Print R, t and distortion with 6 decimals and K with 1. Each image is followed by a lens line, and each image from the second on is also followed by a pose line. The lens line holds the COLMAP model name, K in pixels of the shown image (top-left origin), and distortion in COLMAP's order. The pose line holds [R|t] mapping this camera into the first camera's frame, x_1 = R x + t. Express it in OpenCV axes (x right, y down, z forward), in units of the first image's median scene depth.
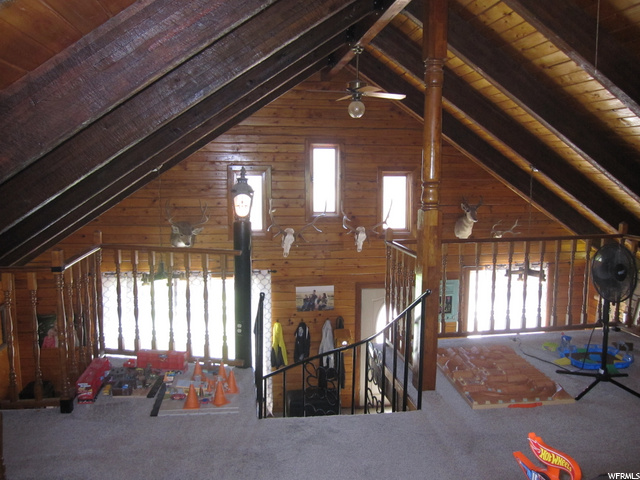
lens RADIAL K [[528.0, 0, 321.2], [0, 528.0, 238.1], [0, 0, 1]] dist [-0.070912, 0.044517]
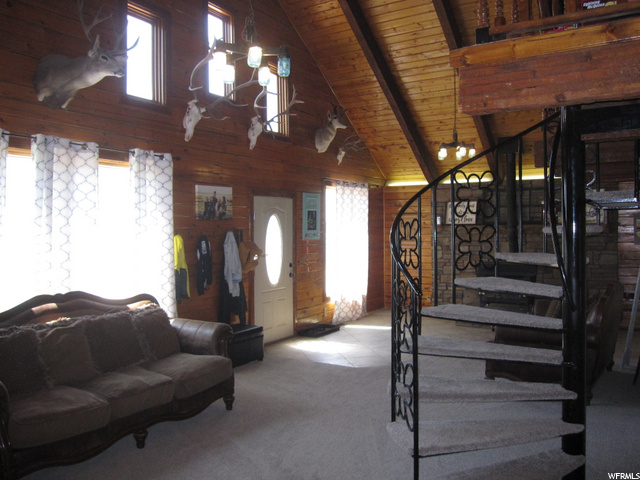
lens RADIAL K [[528.0, 0, 319.4], [0, 528.0, 238.1], [0, 0, 1]] dist [-0.070912, 0.044517]
pose [[0.630095, -0.022593, 0.776190, -0.834211], [0.104731, 0.992916, -0.056117, 0.371166], [-0.769423, 0.116650, 0.627997, 0.722038]]
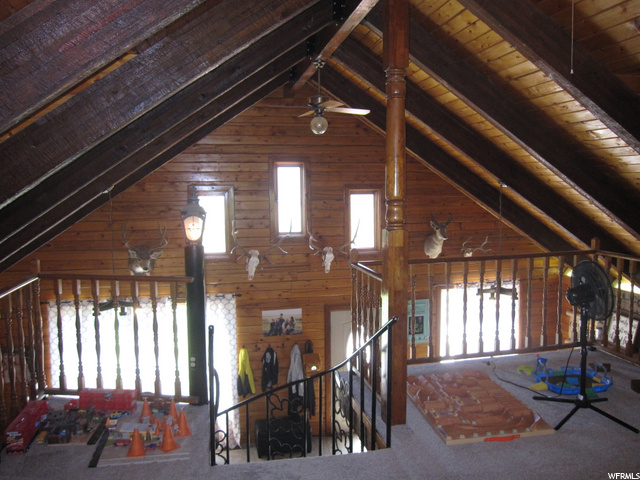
lens RADIAL K [[528.0, 0, 322.3], [0, 528.0, 241.5], [0, 0, 1]] dist [-0.070912, 0.044517]
pose [[0.998347, -0.019401, 0.054109, 0.020102], [0.020990, 0.999360, -0.028959, -0.006170], [-0.053512, 0.030047, 0.998115, 0.057049]]
